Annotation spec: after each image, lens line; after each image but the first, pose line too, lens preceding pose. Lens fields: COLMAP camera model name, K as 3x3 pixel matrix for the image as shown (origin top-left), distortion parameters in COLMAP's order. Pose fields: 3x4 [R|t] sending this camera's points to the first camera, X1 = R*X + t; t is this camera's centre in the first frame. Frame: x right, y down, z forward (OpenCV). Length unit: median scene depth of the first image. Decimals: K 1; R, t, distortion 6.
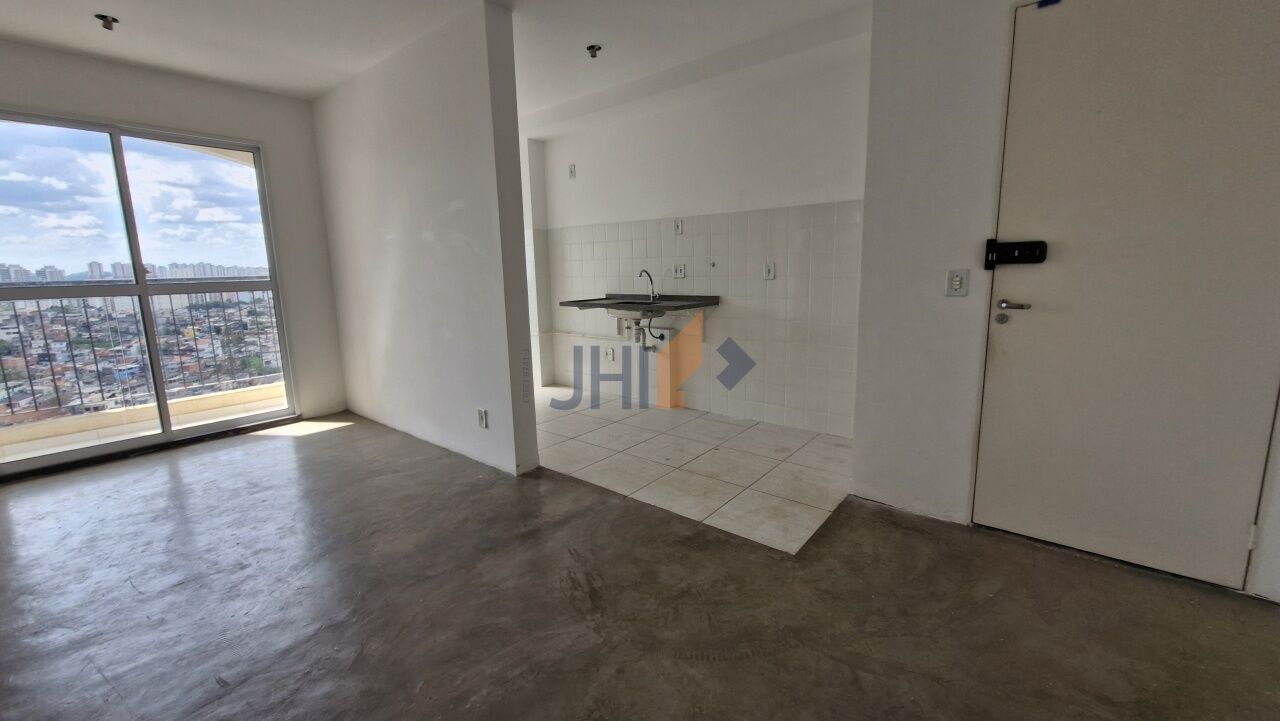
lens RADIAL K [[509.9, 0, 644.4], [0, 509.9, 351.5], [0, 0, 1]] dist [0.005674, -0.003256]
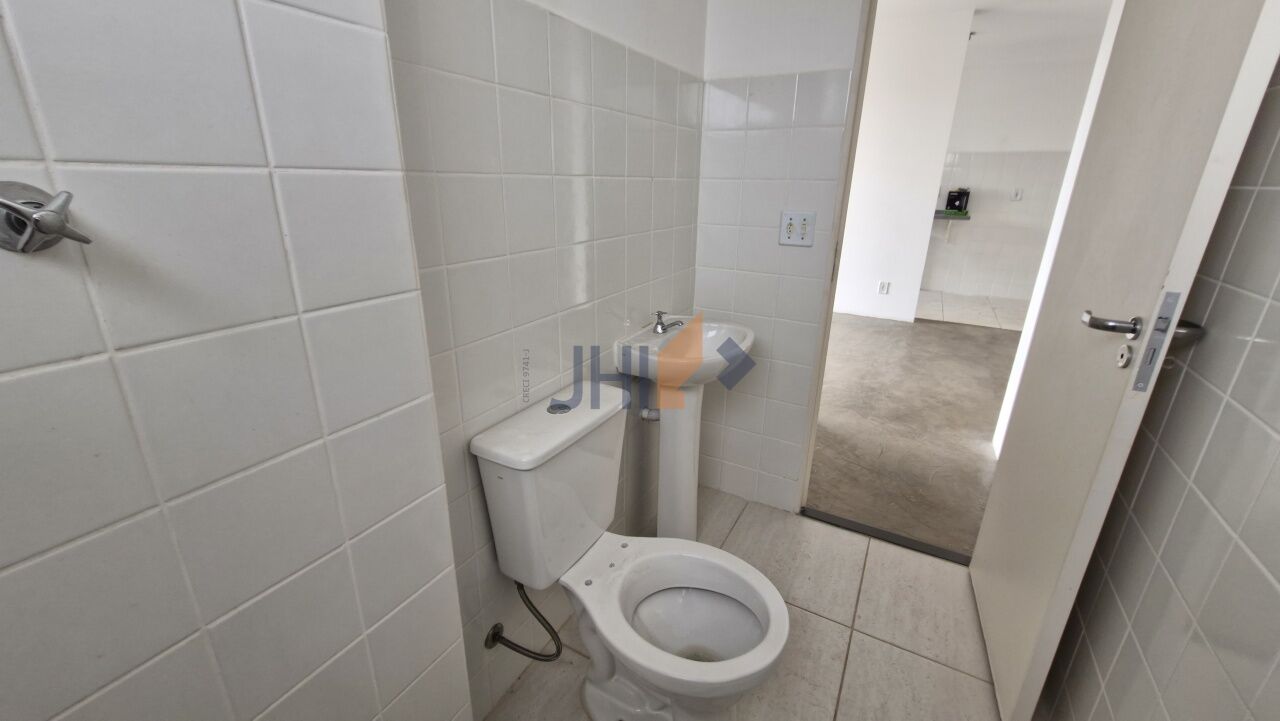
lens RADIAL K [[509.9, 0, 643.4], [0, 509.9, 344.9], [0, 0, 1]] dist [0.005674, -0.003256]
pose [[0.985545, -0.020967, 0.168113, -1.323626], [-0.004741, 0.988510, 0.151079, 0.069225], [-0.169349, -0.149693, 0.974122, -0.415607]]
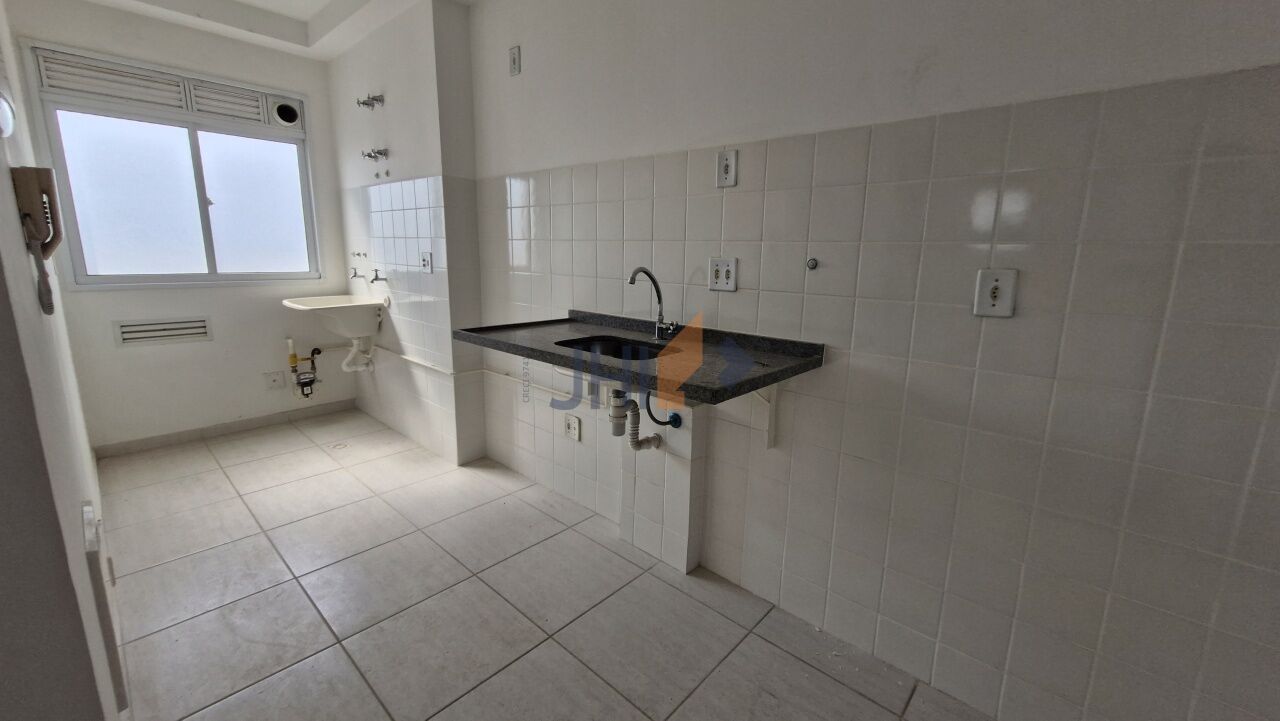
lens RADIAL K [[509.9, 0, 644.8], [0, 509.9, 349.0], [0, 0, 1]] dist [0.005674, -0.003256]
pose [[0.997561, 0.053107, -0.045306, 0.034051], [-0.051972, 0.998314, 0.025862, -0.141031], [0.046603, -0.023444, 0.998638, 0.778650]]
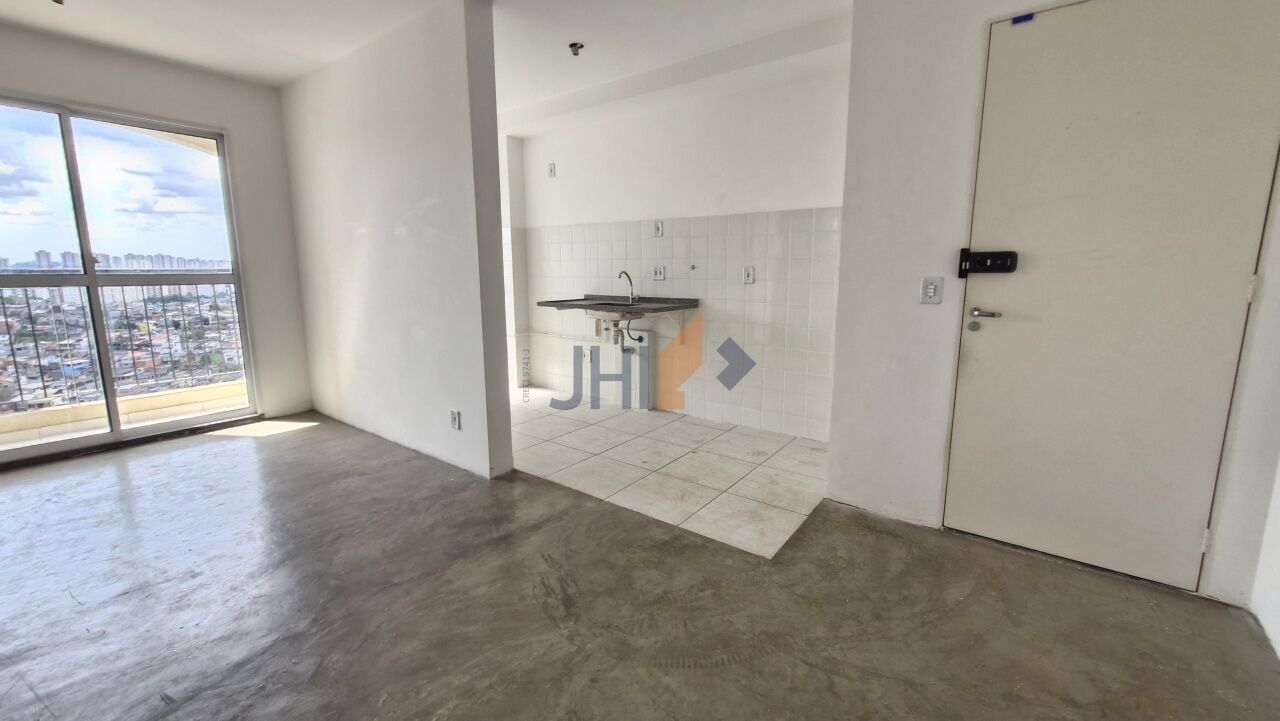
lens RADIAL K [[509.9, 0, 647.1], [0, 509.9, 351.1], [0, 0, 1]] dist [0.005674, -0.003256]
pose [[0.998714, 0.014597, 0.048553, -0.001052], [-0.014343, 0.999882, -0.005570, 0.000363], [-0.048628, 0.004866, 0.998805, 0.009009]]
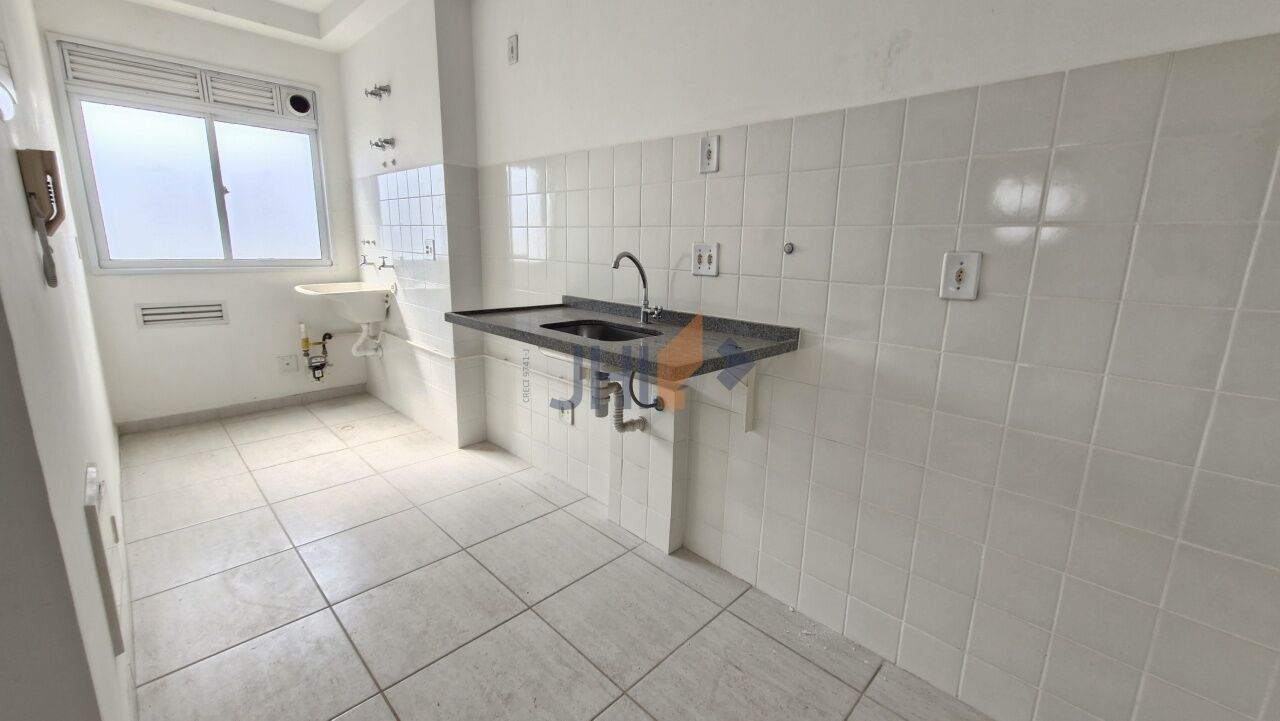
lens RADIAL K [[509.9, 0, 647.3], [0, 509.9, 351.3], [0, 0, 1]] dist [0.005674, -0.003256]
pose [[0.994575, 0.067025, -0.079555, 0.079432], [-0.063786, 0.997055, 0.042579, -0.130789], [0.082175, -0.037274, 0.995921, 0.769674]]
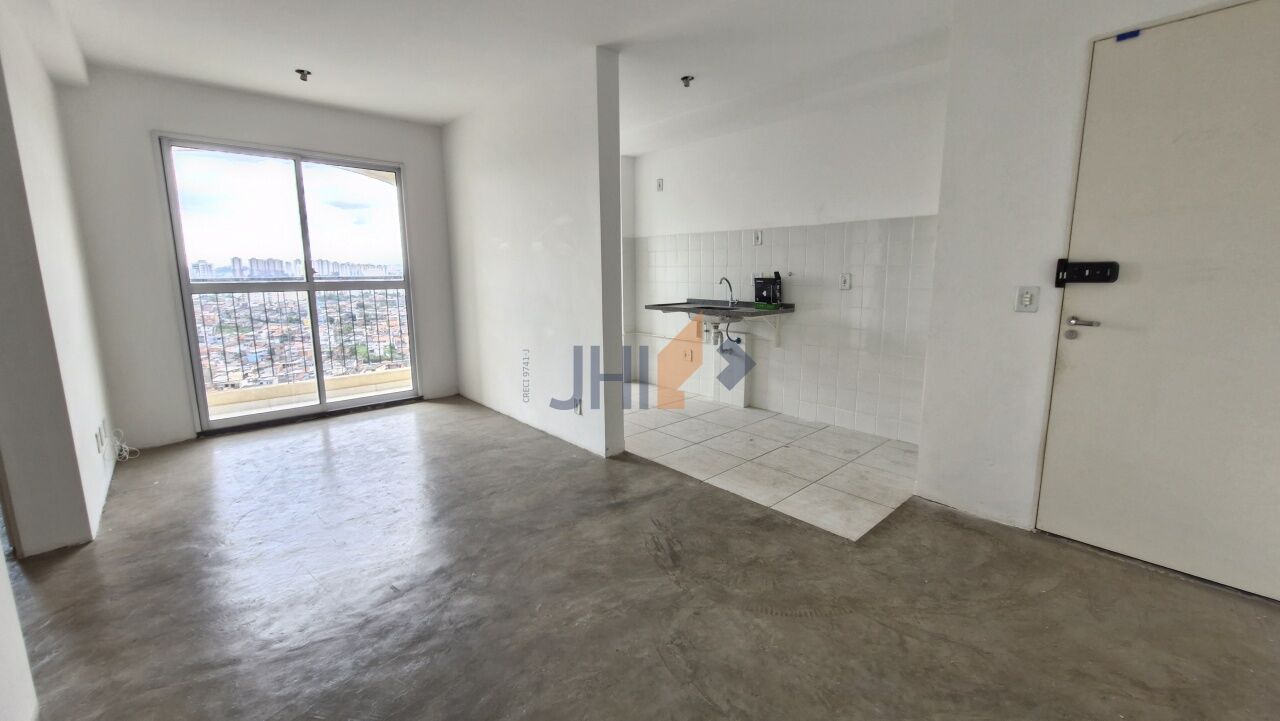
lens RADIAL K [[509.9, 0, 645.8], [0, 509.9, 350.5], [0, 0, 1]] dist [0.005674, -0.003256]
pose [[0.989612, 0.039067, -0.138352, -0.012732], [-0.039964, 0.999194, -0.003706, 0.005218], [0.138096, 0.009197, 0.990376, -0.115256]]
